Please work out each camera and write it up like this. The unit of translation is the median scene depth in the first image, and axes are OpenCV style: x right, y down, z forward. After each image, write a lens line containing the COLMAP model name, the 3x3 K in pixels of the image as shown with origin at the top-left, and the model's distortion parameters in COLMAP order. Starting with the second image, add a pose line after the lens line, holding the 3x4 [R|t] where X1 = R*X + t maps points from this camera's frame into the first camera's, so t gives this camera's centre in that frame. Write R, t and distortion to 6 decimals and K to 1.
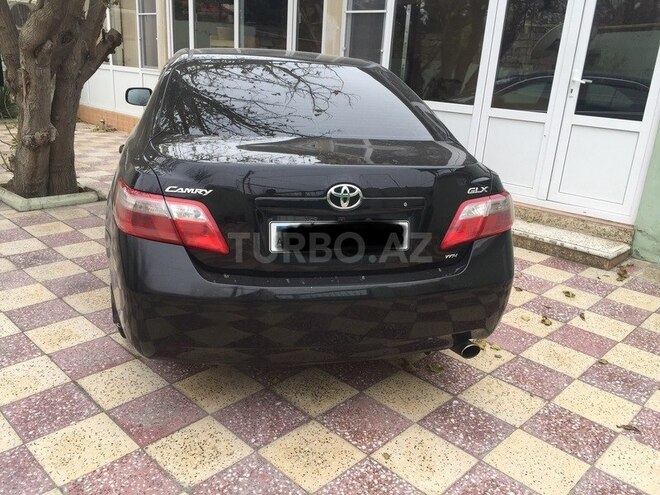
lens RADIAL K [[562.8, 0, 332.3], [0, 562.8, 246.7], [0, 0, 1]] dist [0.048286, -0.022898]
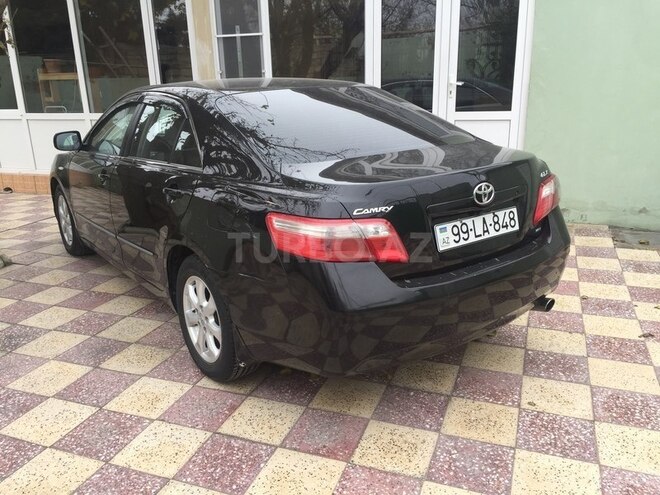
lens RADIAL K [[562.8, 0, 330.4], [0, 562.8, 245.7], [0, 0, 1]] dist [0.048286, -0.022898]
pose [[0.913662, -0.191502, 0.358537, -0.585236], [0.200617, 0.979596, 0.011989, -0.049468], [-0.353517, 0.060974, 0.933439, 0.012914]]
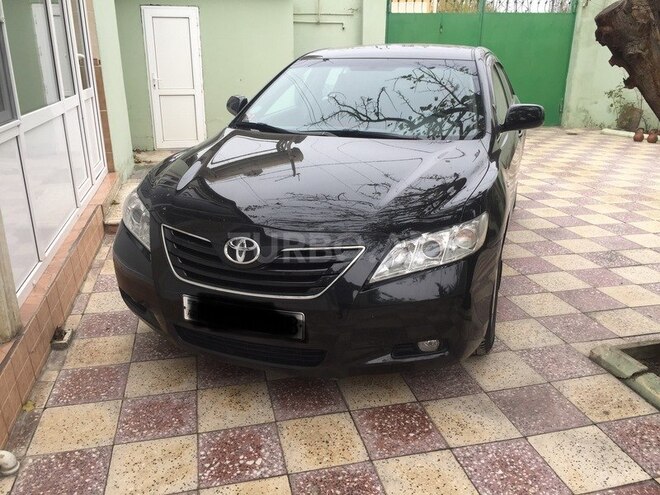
lens RADIAL K [[562.8, 0, 329.3], [0, 562.8, 247.0], [0, 0, 1]] dist [0.048286, -0.022898]
pose [[-0.838065, -0.240008, 0.489943, -0.961770], [0.111774, 0.803454, 0.584780, -1.057782], [-0.533998, 0.544847, -0.646520, 3.110042]]
